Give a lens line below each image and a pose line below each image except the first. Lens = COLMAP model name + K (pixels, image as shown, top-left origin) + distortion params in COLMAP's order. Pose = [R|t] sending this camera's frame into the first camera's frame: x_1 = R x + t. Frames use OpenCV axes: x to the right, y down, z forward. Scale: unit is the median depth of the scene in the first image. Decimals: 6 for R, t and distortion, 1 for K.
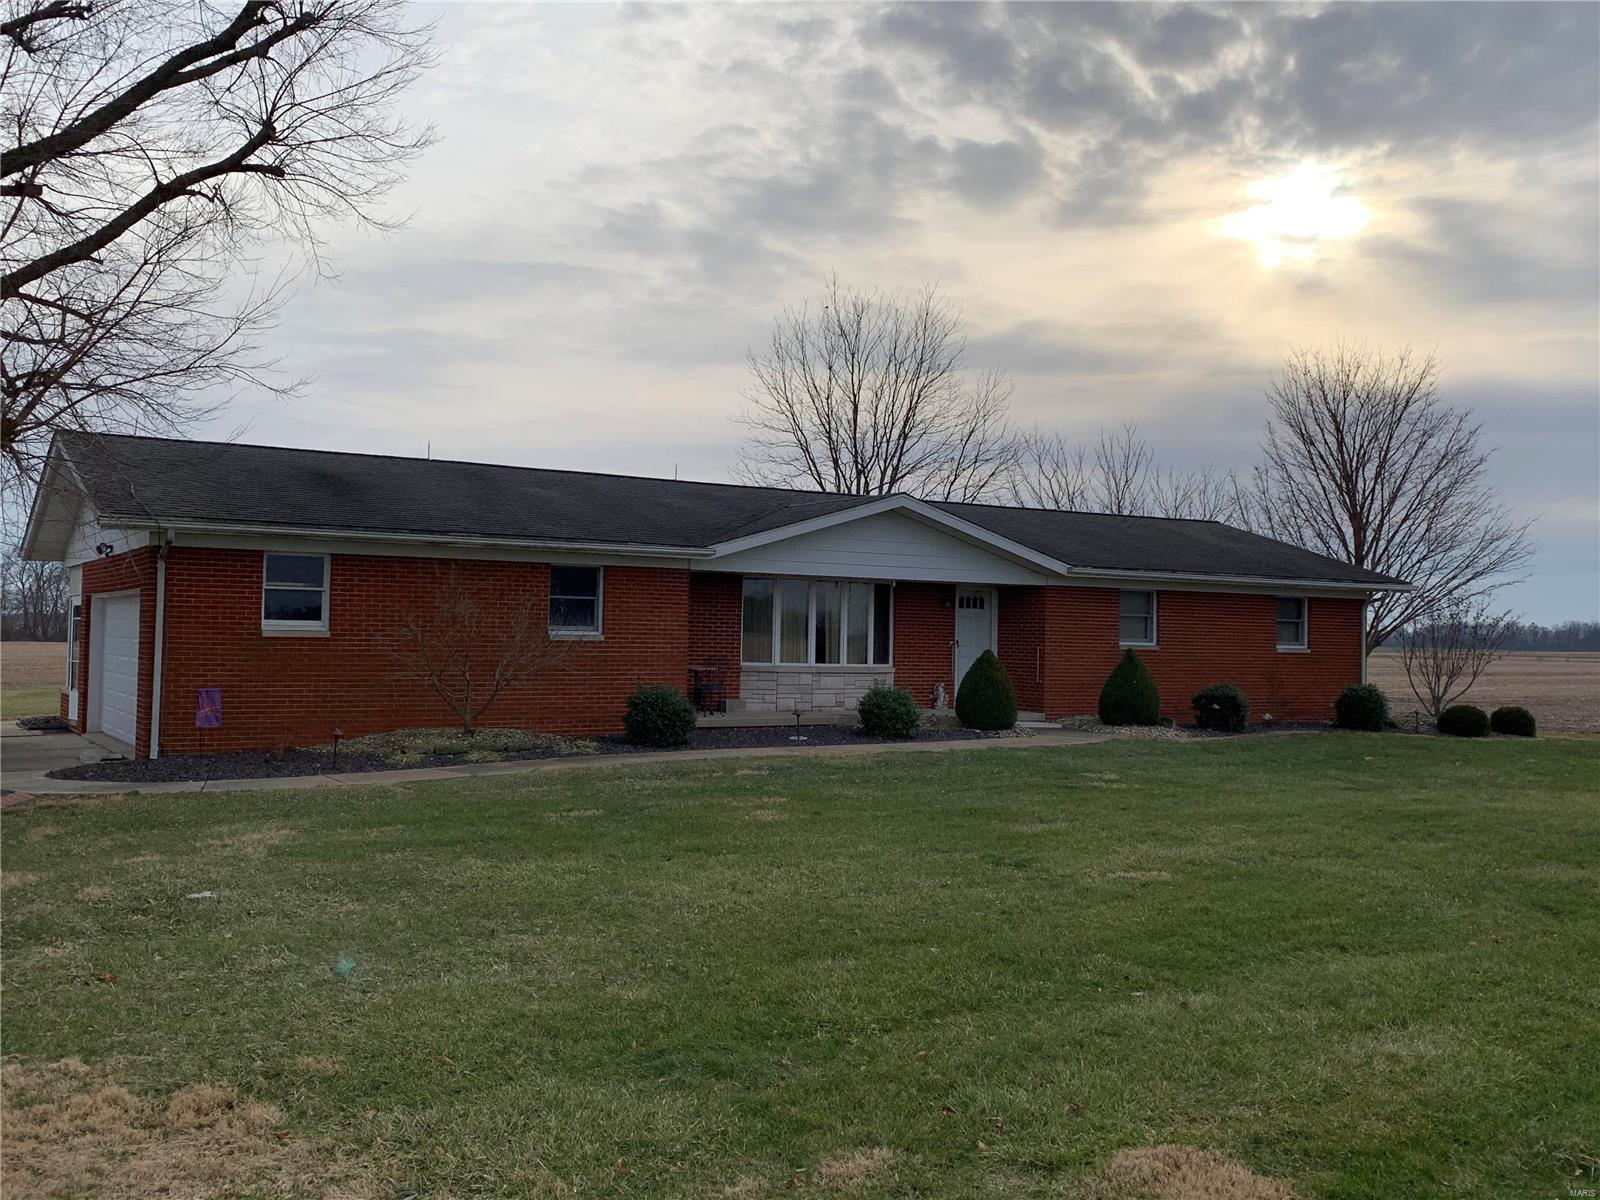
lens RADIAL K [[1521.3, 0, 800.0], [0, 1521.3, 600.0], [0, 0, 1]] dist [0.122400, -0.008025]
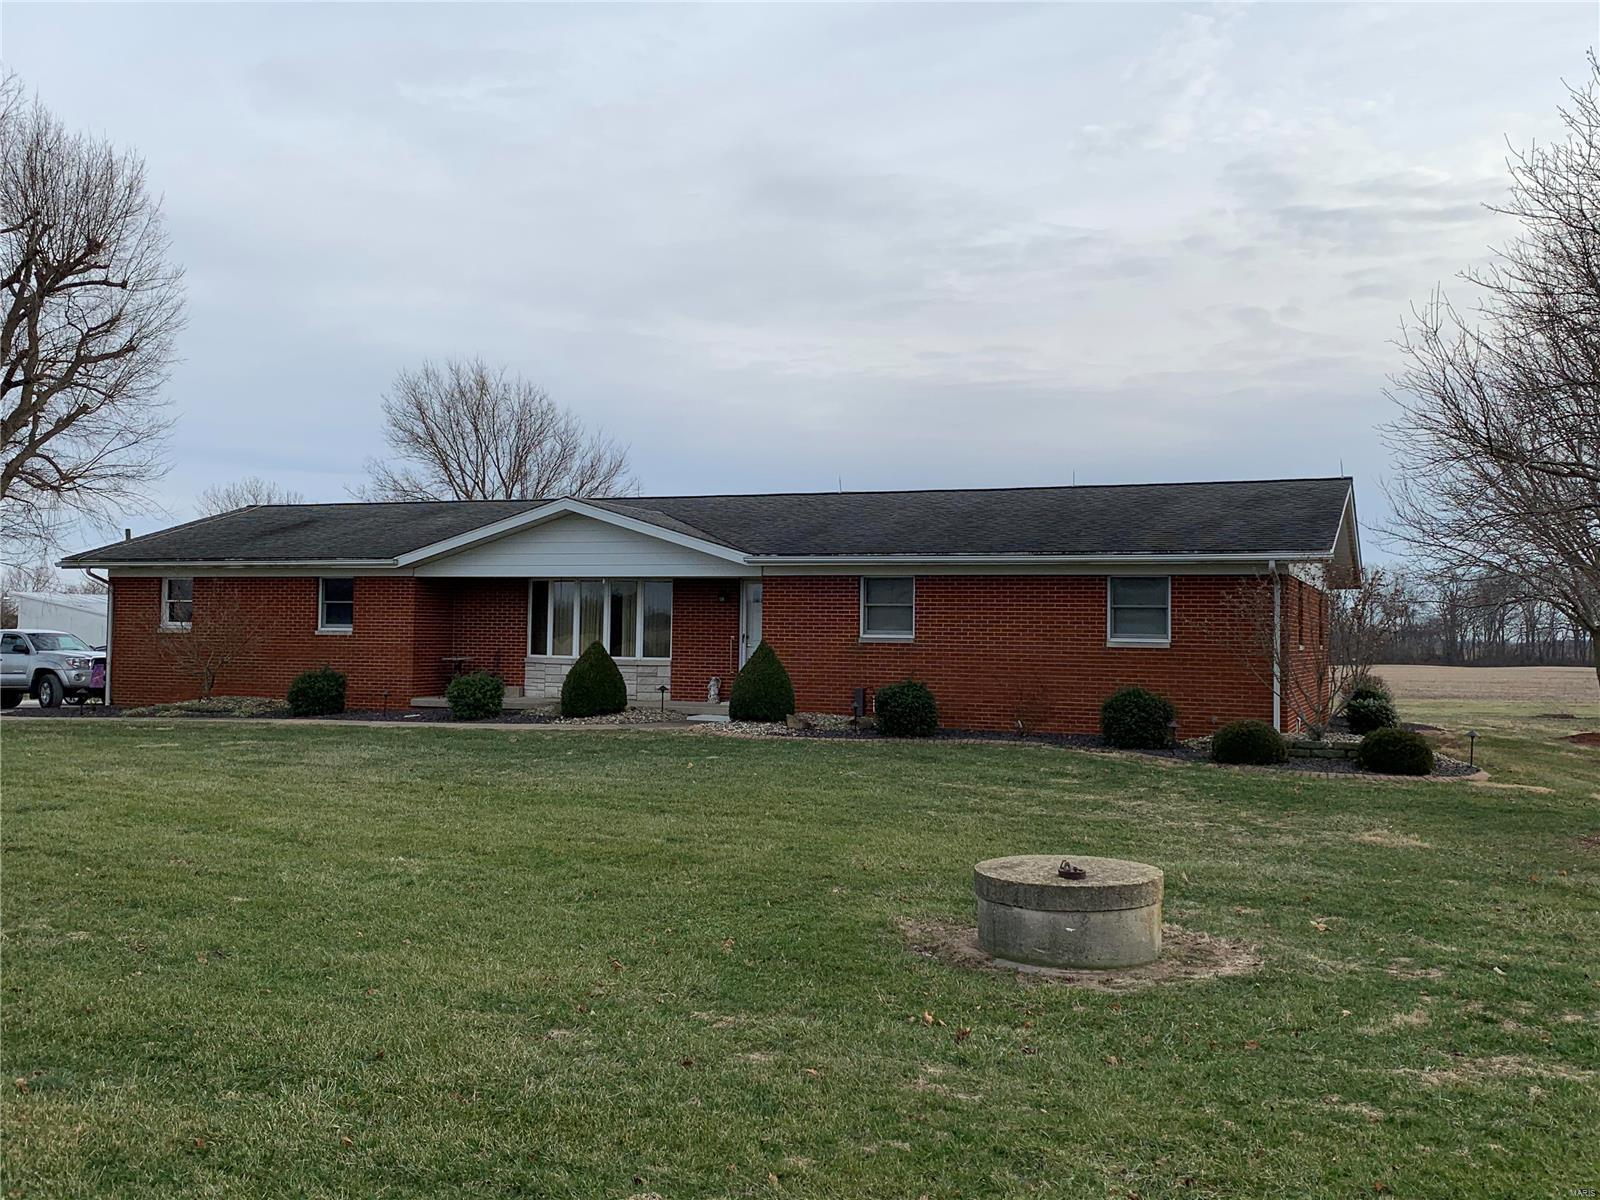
lens RADIAL K [[1521.3, 0, 800.0], [0, 1521.3, 600.0], [0, 0, 1]] dist [0.122400, -0.008025]
pose [[0.595664, -0.030529, -0.802654, 1.033318], [0.017838, 0.999534, -0.024779, 0.032547], [0.803036, 0.000443, 0.595931, 0.492049]]
